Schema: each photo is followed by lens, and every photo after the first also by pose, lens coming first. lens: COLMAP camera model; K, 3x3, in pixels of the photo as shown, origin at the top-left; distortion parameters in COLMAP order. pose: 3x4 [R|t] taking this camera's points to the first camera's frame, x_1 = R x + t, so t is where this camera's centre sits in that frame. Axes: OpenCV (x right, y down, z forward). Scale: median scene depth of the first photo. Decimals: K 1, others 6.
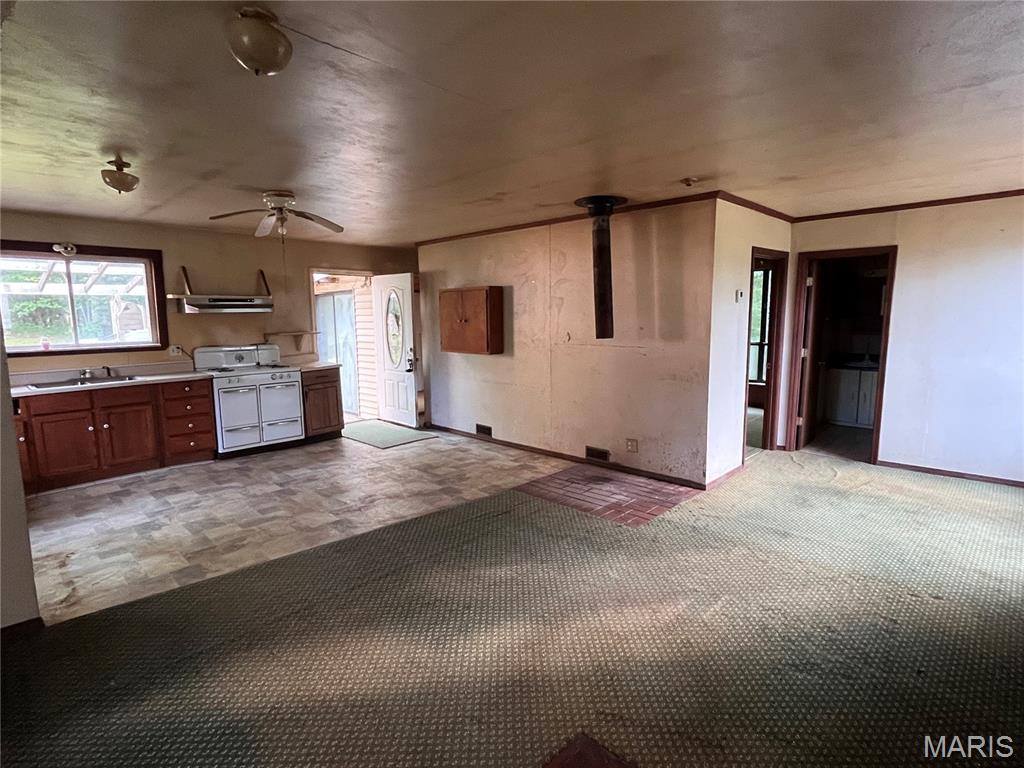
lens RADIAL K [[526.1, 0, 511.6], [0, 526.1, 385.8], [0, 0, 1]] dist [0.001979, -0.002202]
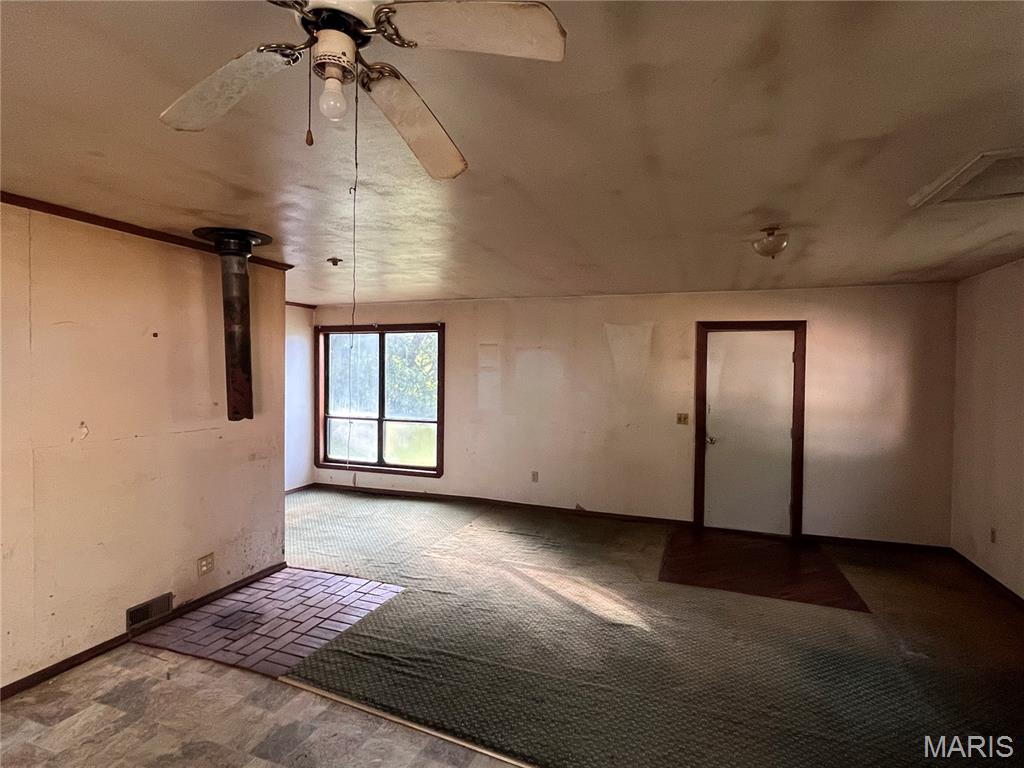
lens RADIAL K [[526.1, 0, 509.7], [0, 526.1, 383.9], [0, 0, 1]] dist [0.001979, -0.002202]
pose [[-0.391411, -0.018497, 0.920030, -0.622684], [0.116759, 0.990719, 0.069591, -0.140167], [-0.912779, 0.134660, -0.385618, 0.893286]]
